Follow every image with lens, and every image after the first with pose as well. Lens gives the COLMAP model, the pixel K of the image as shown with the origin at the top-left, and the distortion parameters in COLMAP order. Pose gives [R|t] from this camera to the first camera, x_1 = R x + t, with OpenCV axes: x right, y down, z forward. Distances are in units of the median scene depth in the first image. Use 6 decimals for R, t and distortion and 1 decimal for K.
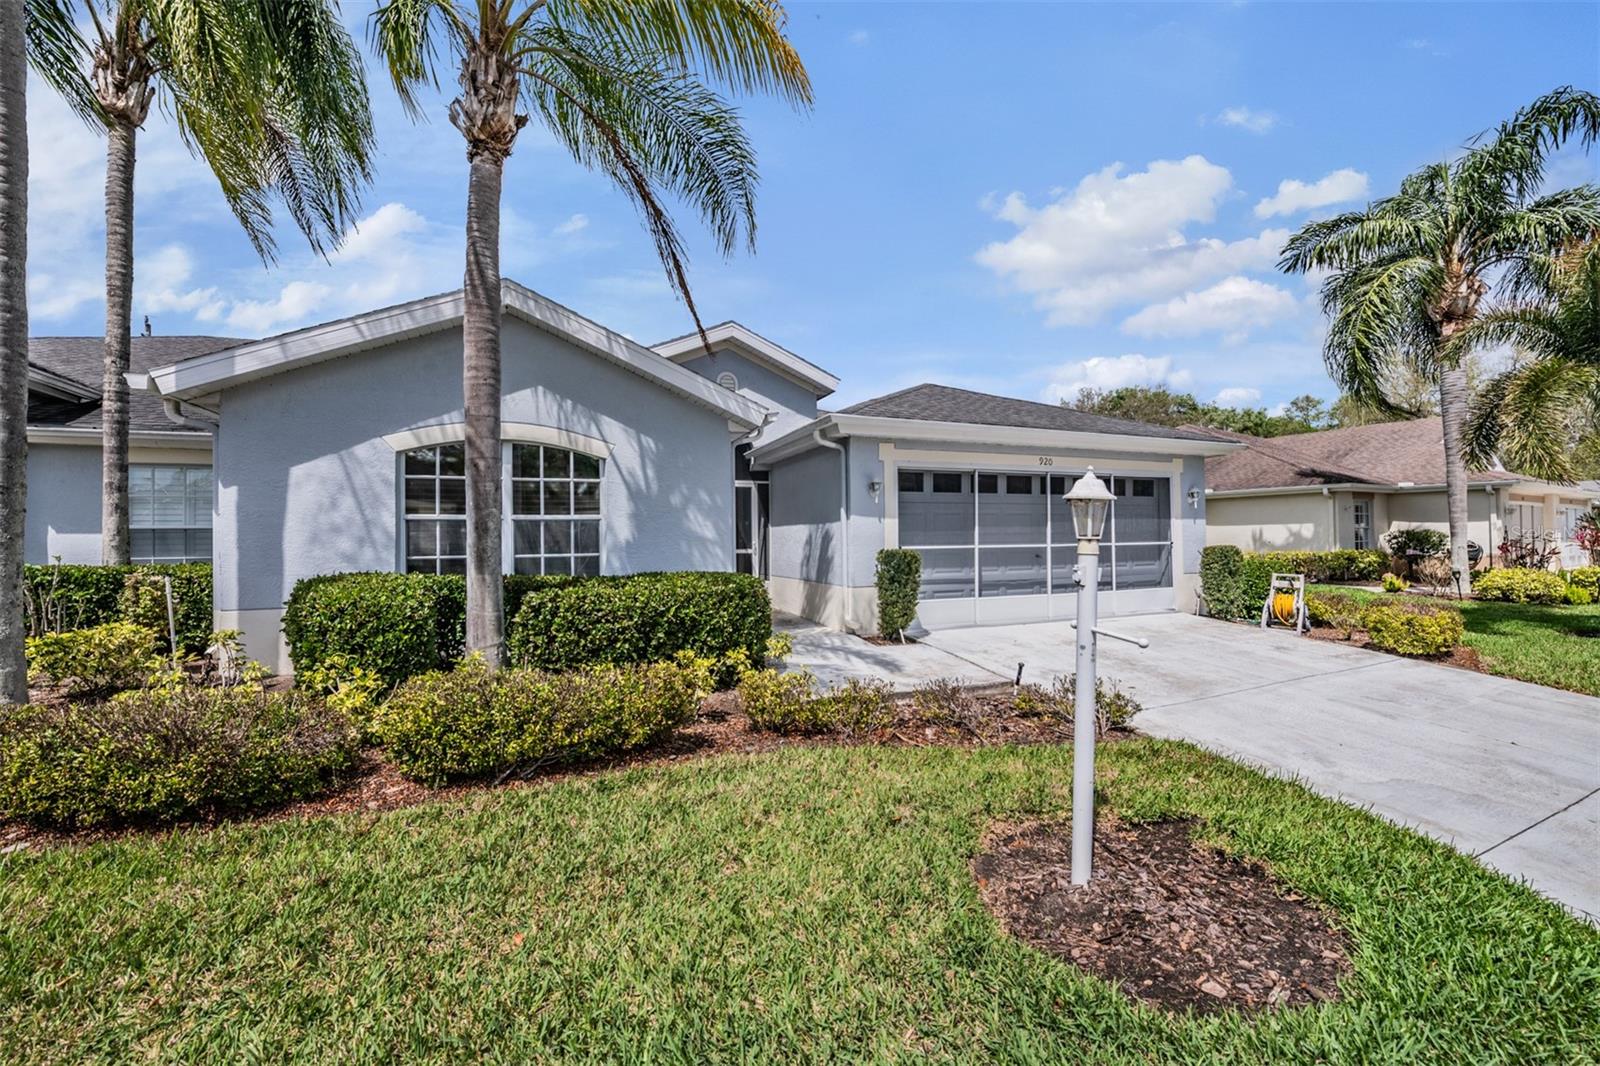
lens RADIAL K [[630.0, 0, 800.1], [0, 630.0, 538.3], [0, 0, 1]] dist [-0.010314, -0.001784]
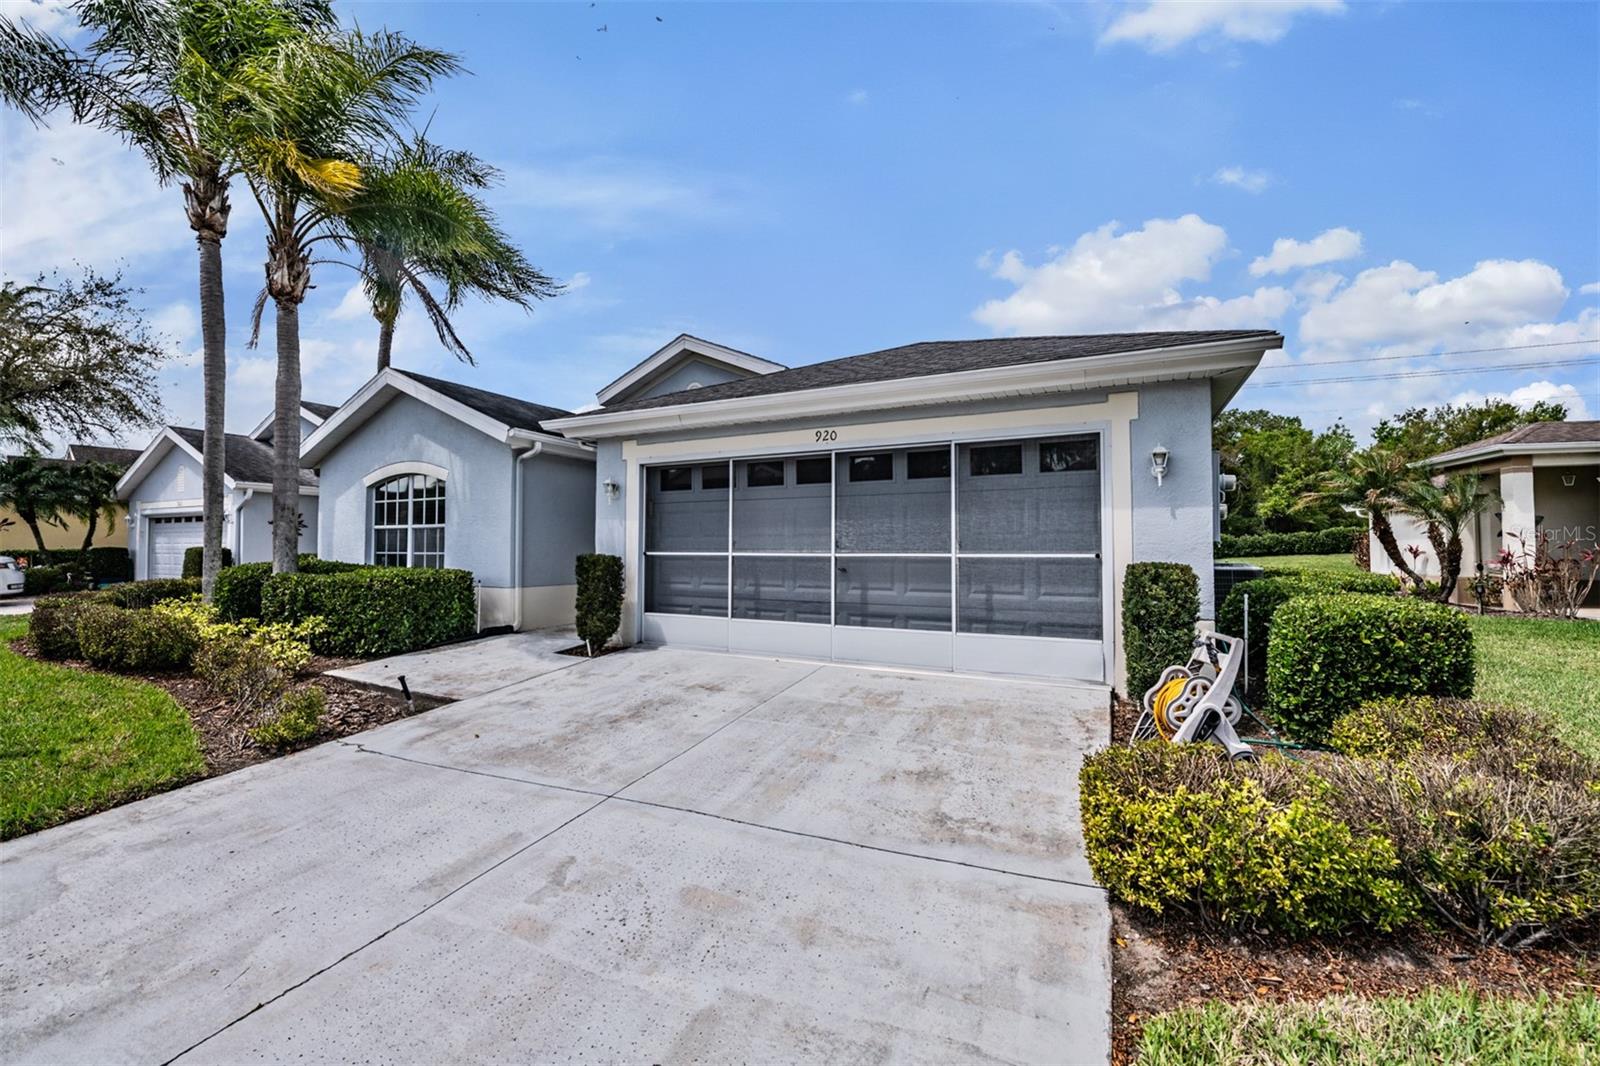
lens RADIAL K [[630.0, 0, 798.3], [0, 630.0, 531.2], [0, 0, 1]] dist [-0.010314, -0.001784]
pose [[0.653349, -0.015806, -0.756892, 0.931990], [-0.004092, 0.999694, -0.024408, 0.003745], [0.757046, 0.019045, 0.653084, 0.540664]]
